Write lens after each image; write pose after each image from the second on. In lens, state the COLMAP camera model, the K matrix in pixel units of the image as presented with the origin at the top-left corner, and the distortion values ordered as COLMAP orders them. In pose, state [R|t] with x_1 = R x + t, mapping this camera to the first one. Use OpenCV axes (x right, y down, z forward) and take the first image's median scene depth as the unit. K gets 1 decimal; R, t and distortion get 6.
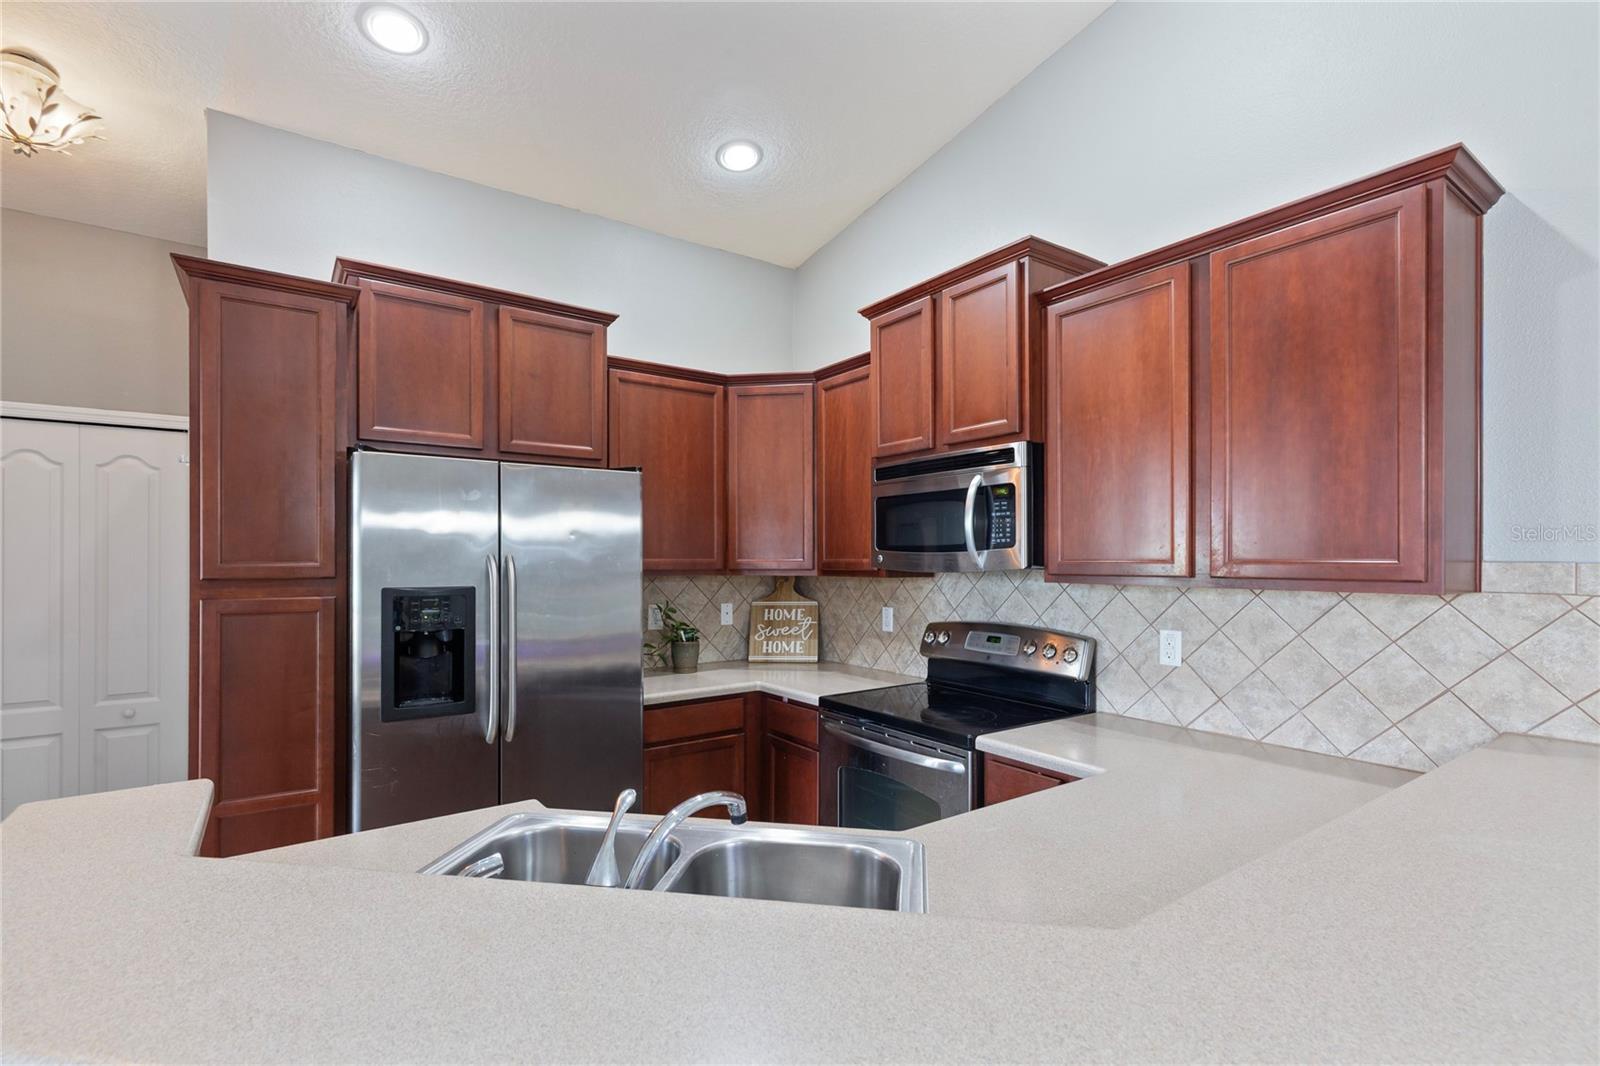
lens RADIAL K [[729.5, 0, 795.2], [0, 729.5, 557.5], [0, 0, 1]] dist [0.002192, 0.000300]
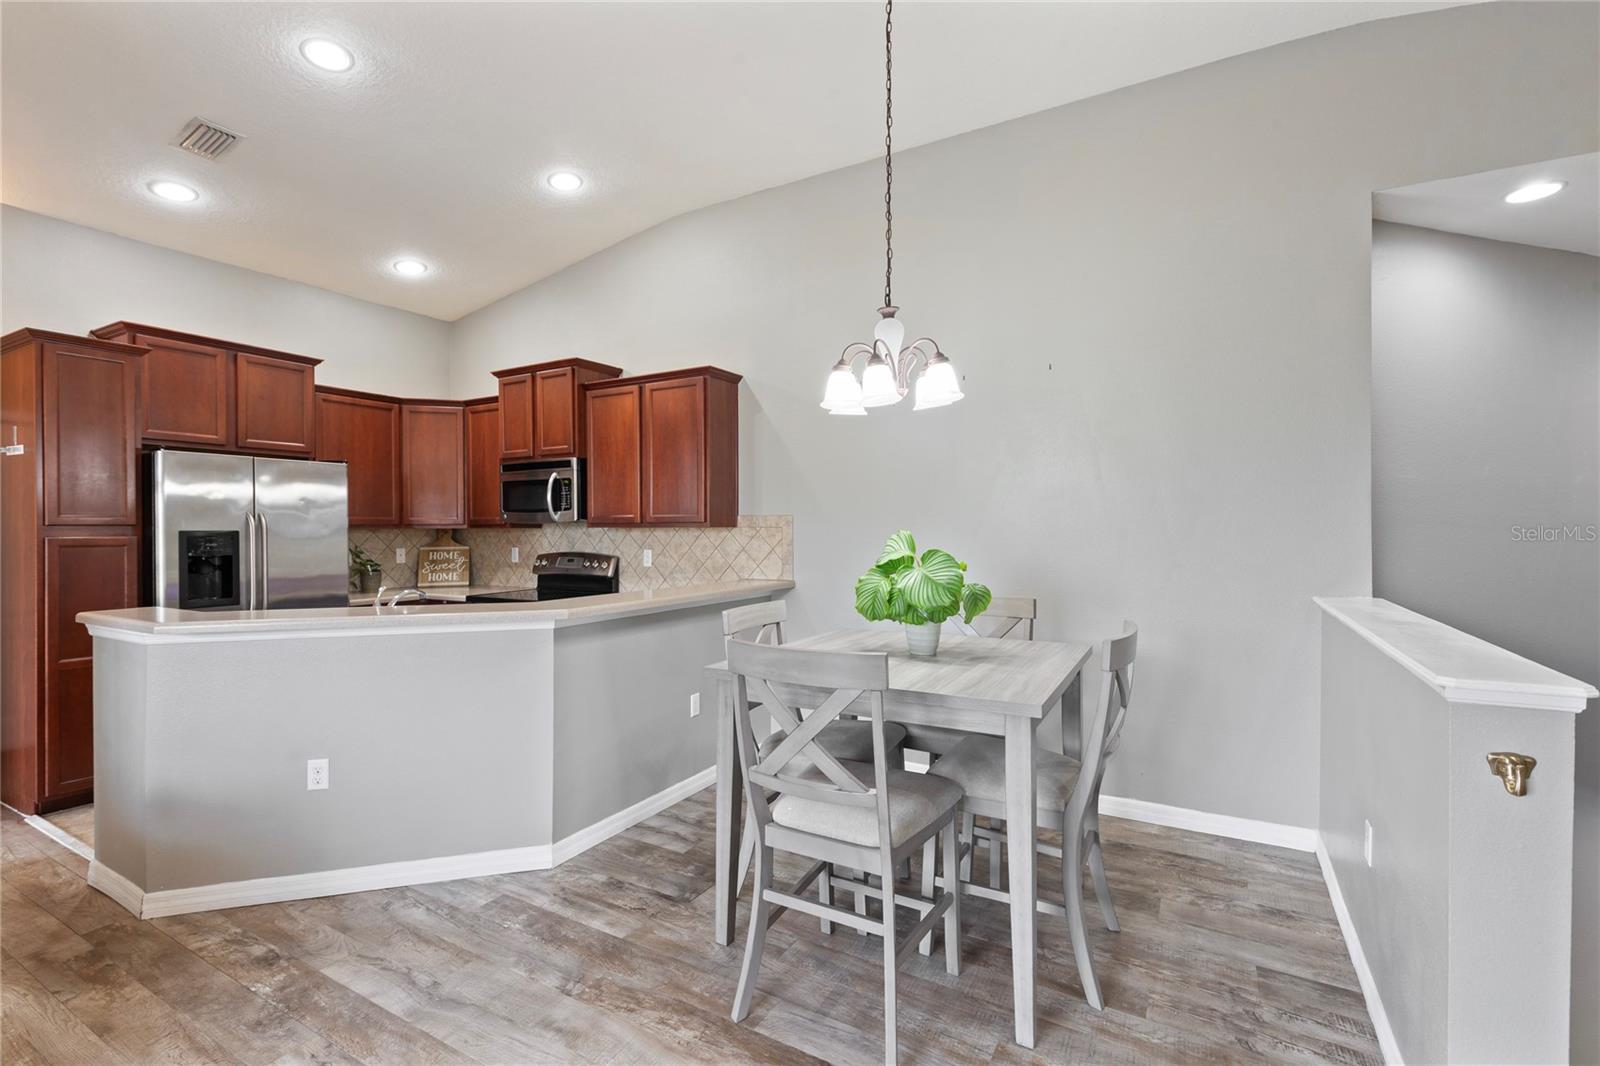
lens RADIAL K [[721.2, 0, 799.9], [0, 721.2, 528.8], [0, 0, 1]] dist [0.002128, 0.000173]
pose [[0.905811, -0.004819, 0.423655, 0.023895], [0.003226, 0.999985, 0.004479, 0.024082], [-0.423670, -0.002690, 0.905813, -0.826296]]
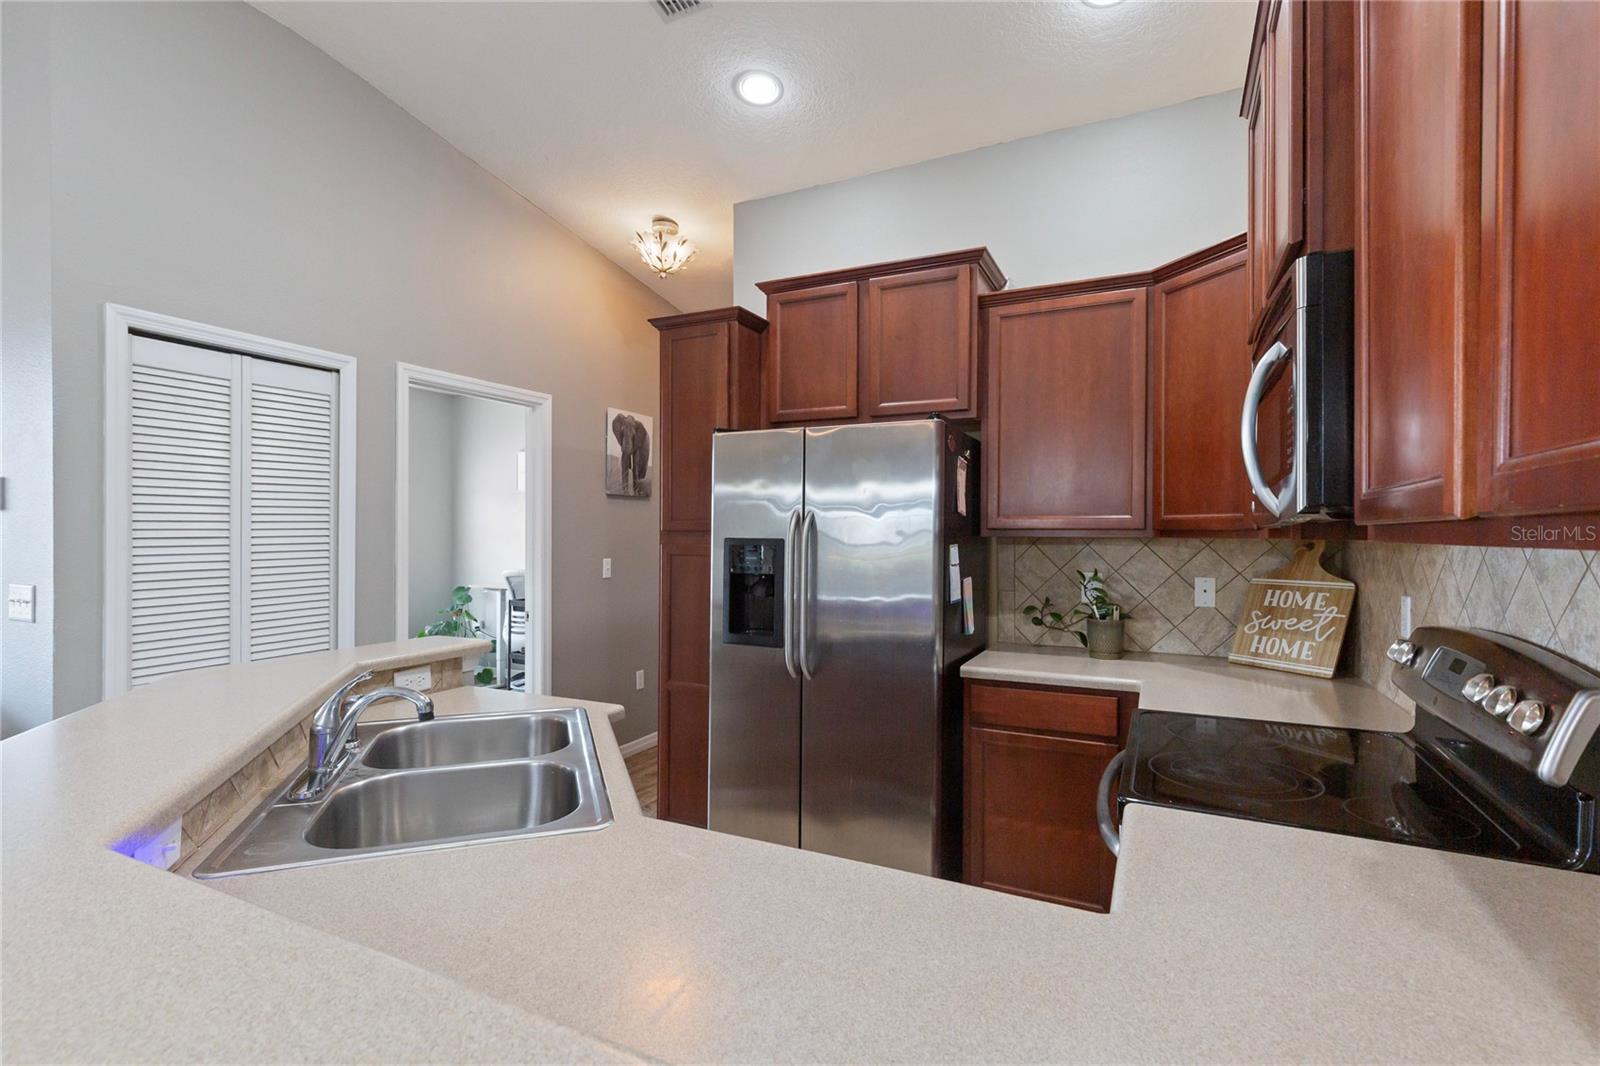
lens RADIAL K [[745.9, 0, 800.0], [0, 745.9, 533.0], [0, 0, 1]] dist [0.000715, 0.000128]
pose [[0.479573, 0.002580, -0.877498, 0.462891], [-0.002177, 0.999996, 0.001751, 0.022042], [0.877499, 0.001071, 0.479577, 0.354831]]
